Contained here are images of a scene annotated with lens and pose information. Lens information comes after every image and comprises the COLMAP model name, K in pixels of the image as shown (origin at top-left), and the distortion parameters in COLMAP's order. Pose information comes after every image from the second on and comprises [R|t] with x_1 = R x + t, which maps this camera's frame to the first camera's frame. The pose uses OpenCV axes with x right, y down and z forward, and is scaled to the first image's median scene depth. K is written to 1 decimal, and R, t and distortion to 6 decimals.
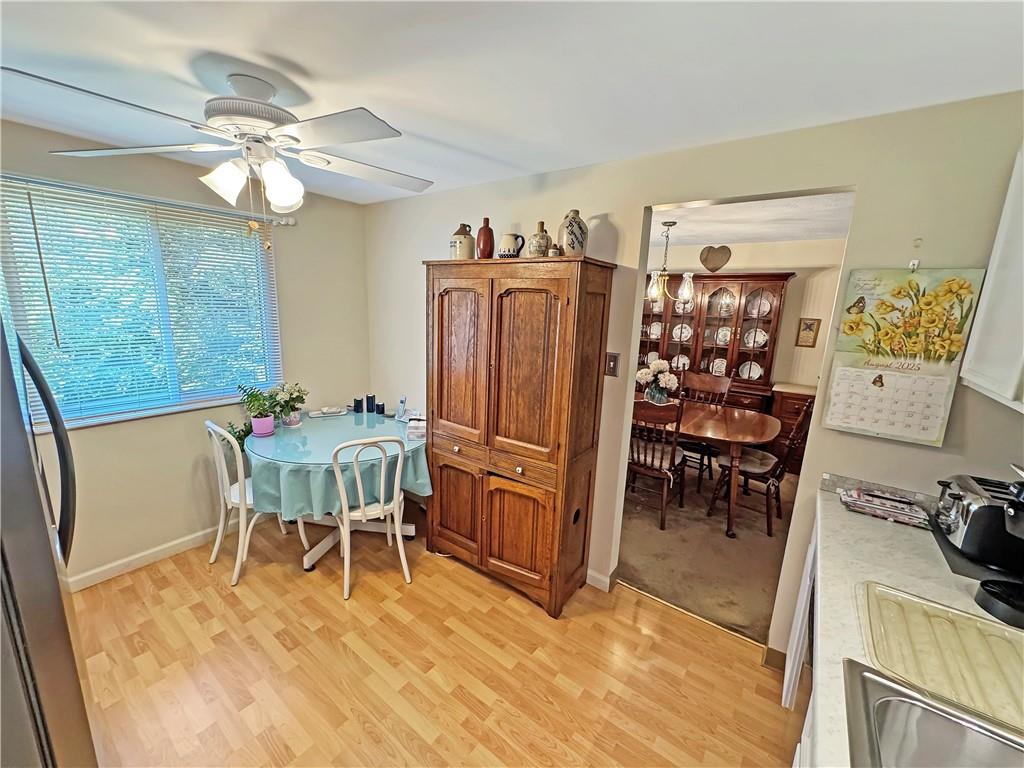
lens RADIAL K [[417.2, 0, 514.1], [0, 417.2, 388.6], [0, 0, 1]] dist [-0.000587, -0.000005]
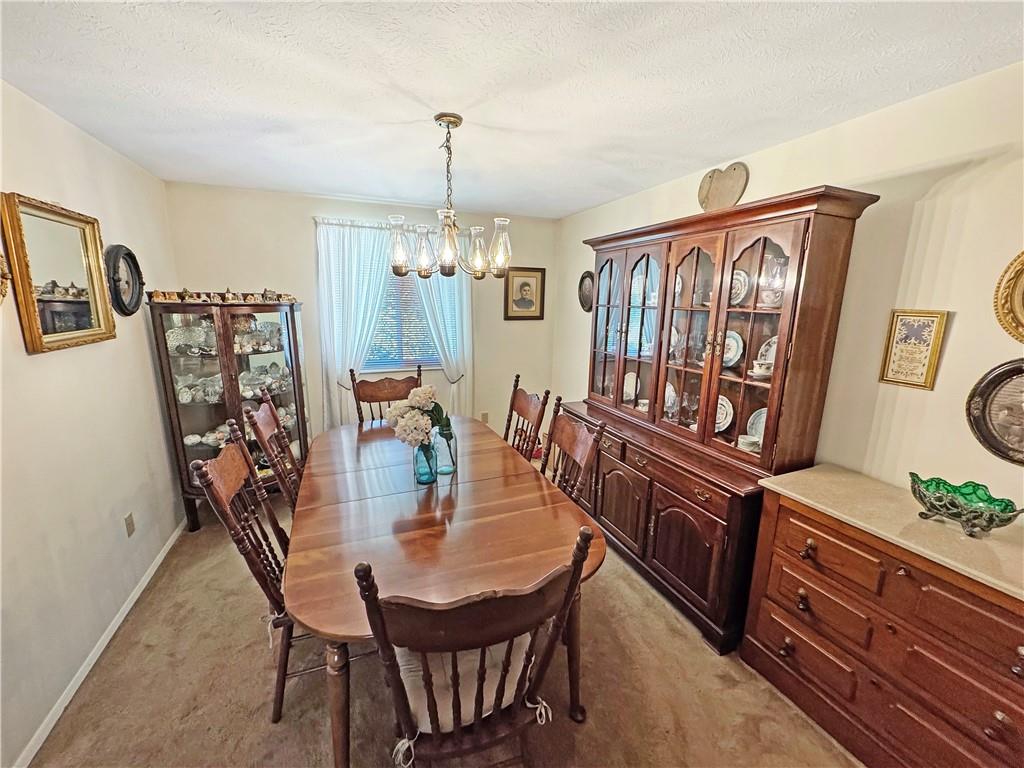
lens RADIAL K [[417.2, 0, 515.3], [0, 417.2, 386.7], [0, 0, 1]] dist [-0.000587, -0.000005]
pose [[0.866818, 0.084731, -0.491373, 0.551507], [-0.094115, 0.995545, 0.005644, -0.064960], [0.489662, 0.041354, 0.870931, 0.477603]]
